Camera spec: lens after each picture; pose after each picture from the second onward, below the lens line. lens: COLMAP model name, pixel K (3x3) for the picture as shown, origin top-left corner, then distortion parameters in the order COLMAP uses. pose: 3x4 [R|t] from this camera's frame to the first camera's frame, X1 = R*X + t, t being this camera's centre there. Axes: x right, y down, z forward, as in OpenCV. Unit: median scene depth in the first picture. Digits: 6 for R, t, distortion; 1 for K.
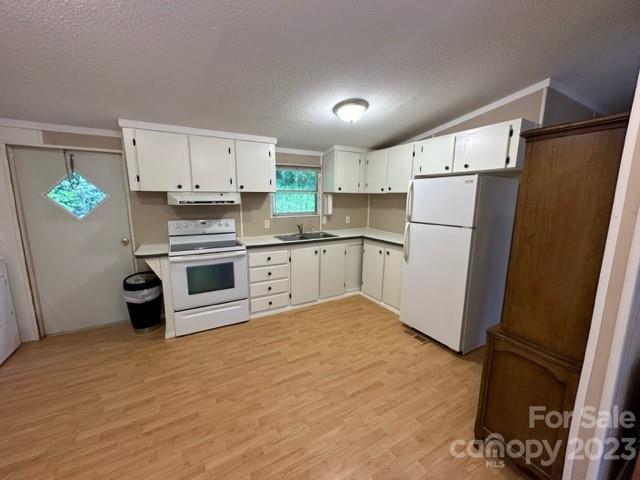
lens RADIAL K [[255.6, 0, 320.0], [0, 255.6, 240.0], [0, 0, 1]] dist [-0.002629, -0.000043]
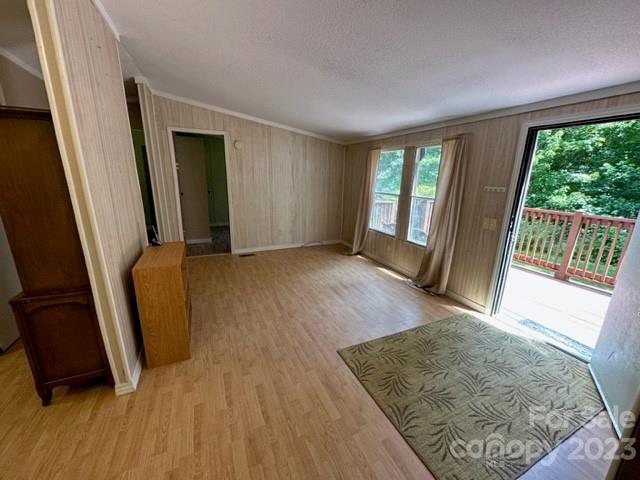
lens RADIAL K [[255.6, 0, 320.0], [0, 255.6, 240.0], [0, 0, 1]] dist [-0.002629, -0.000043]
pose [[0.084095, -0.257199, 0.962692, -0.083024], [0.145199, 0.958966, 0.243520, 0.024080], [-0.985822, 0.119303, 0.117989, -0.195378]]
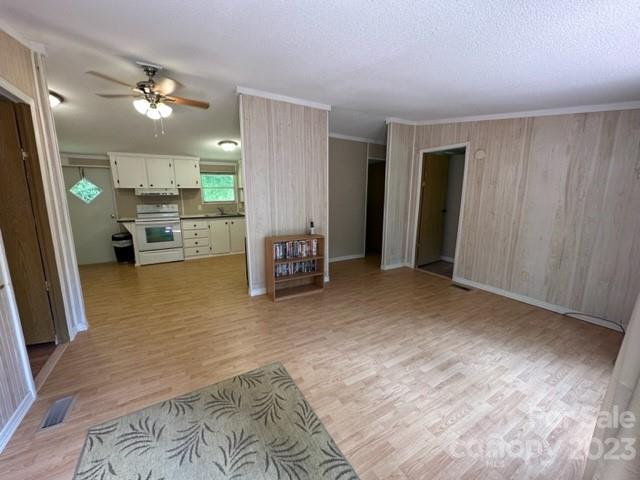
lens RADIAL K [[255.6, 0, 320.0], [0, 255.6, 240.0], [0, 0, 1]] dist [-0.002629, -0.000043]
pose [[0.999748, -0.014776, 0.016880, 0.702069], [0.014590, 0.999832, 0.011110, 0.182468], [-0.017042, -0.010861, 0.999796, -0.870528]]
